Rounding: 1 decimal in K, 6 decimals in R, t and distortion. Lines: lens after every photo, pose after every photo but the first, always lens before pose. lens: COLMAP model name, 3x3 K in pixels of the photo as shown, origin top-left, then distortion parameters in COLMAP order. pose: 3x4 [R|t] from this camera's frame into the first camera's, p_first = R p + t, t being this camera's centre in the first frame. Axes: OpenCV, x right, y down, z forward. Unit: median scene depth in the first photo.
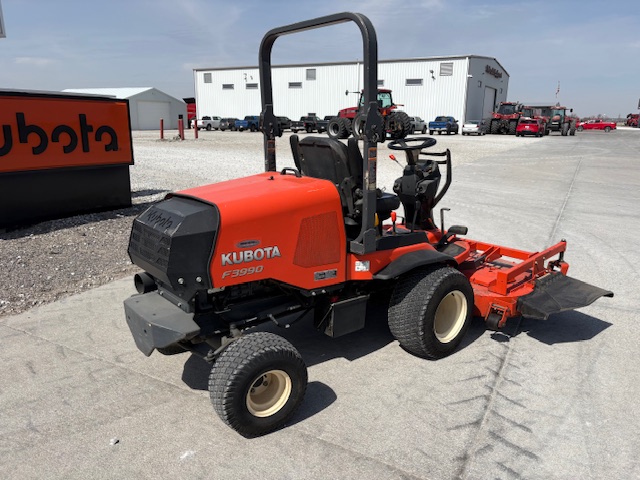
lens RADIAL K [[484.5, 0, 319.6], [0, 484.5, 244.4], [0, 0, 1]] dist [0.042649, -0.045241]
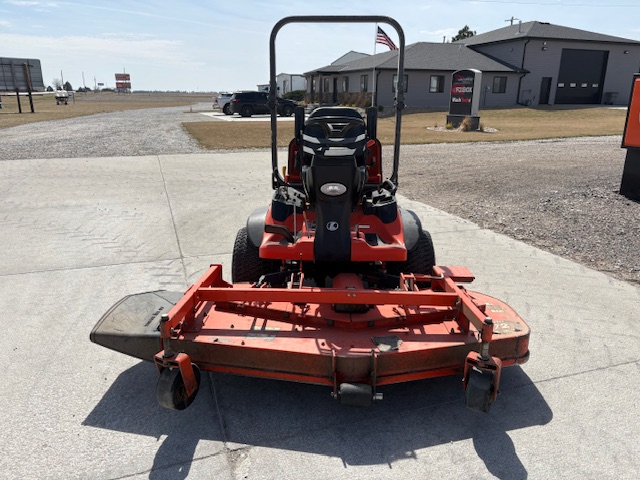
lens RADIAL K [[480.0, 0, 318.8], [0, 480.0, 246.1], [0, 0, 1]] dist [0.032526, -0.038885]
pose [[-0.671288, 0.208492, -0.711269, 0.474695], [-0.199290, 0.873513, 0.444138, -0.218903], [0.713902, 0.439893, -0.544828, 0.875599]]
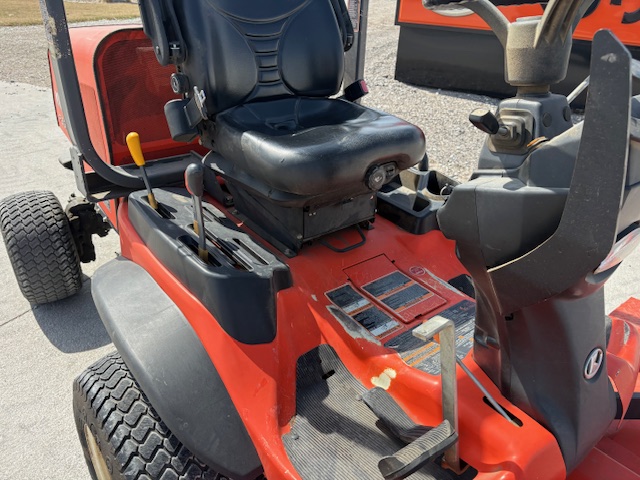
lens RADIAL K [[493.9, 0, 316.3], [0, 493.9, 240.3], [0, 0, 1]] dist [0.002697, -0.003285]
pose [[-0.017672, 0.472377, -0.881219, 0.247163], [-0.292608, 0.840326, 0.456325, -0.107029], [0.956069, 0.265916, 0.123371, 0.528775]]
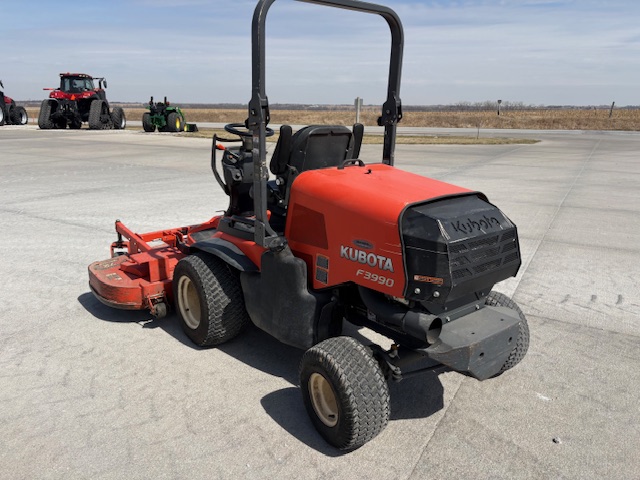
lens RADIAL K [[484.5, 0, 319.6], [0, 484.5, 244.4], [0, 0, 1]] dist [0.042649, -0.045241]
pose [[0.026362, -0.279933, 0.959657, -0.473063], [0.244257, 0.932697, 0.265359, -0.127274], [-0.969352, 0.227408, 0.092963, 0.479580]]
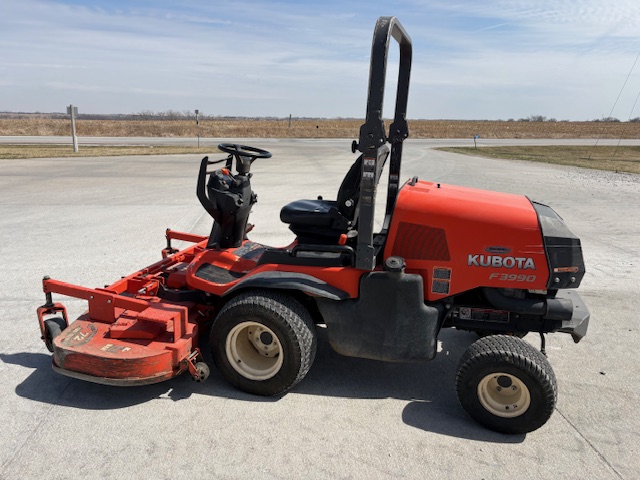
lens RADIAL K [[480.0, 0, 318.8], [0, 480.0, 246.1], [0, 0, 1]] dist [0.032526, -0.038885]
pose [[-0.544418, -0.228986, 0.806954, -0.367987], [0.193128, 0.901954, 0.386240, -0.210315], [-0.816278, 0.366121, -0.446816, 0.781023]]
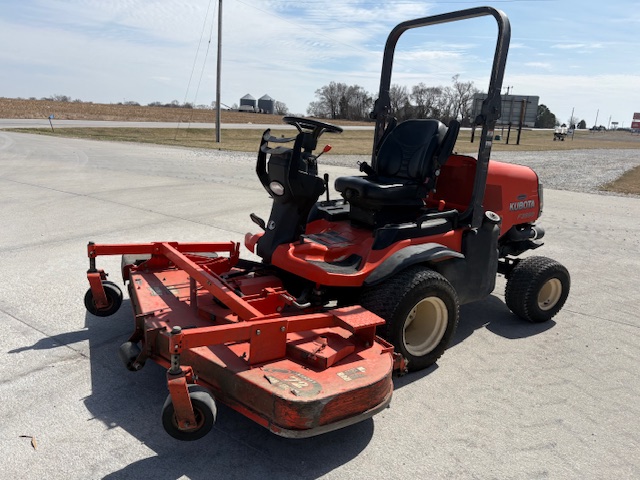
lens RADIAL K [[481.7, 0, 314.9], [0, 481.7, 242.8], [0, 0, 1]] dist [0.046511, -0.048771]
pose [[-0.992137, -0.085463, 0.091432, 0.055825], [-0.030407, 0.873258, 0.486308, -0.244429], [-0.121405, 0.479704, -0.868991, 1.025892]]
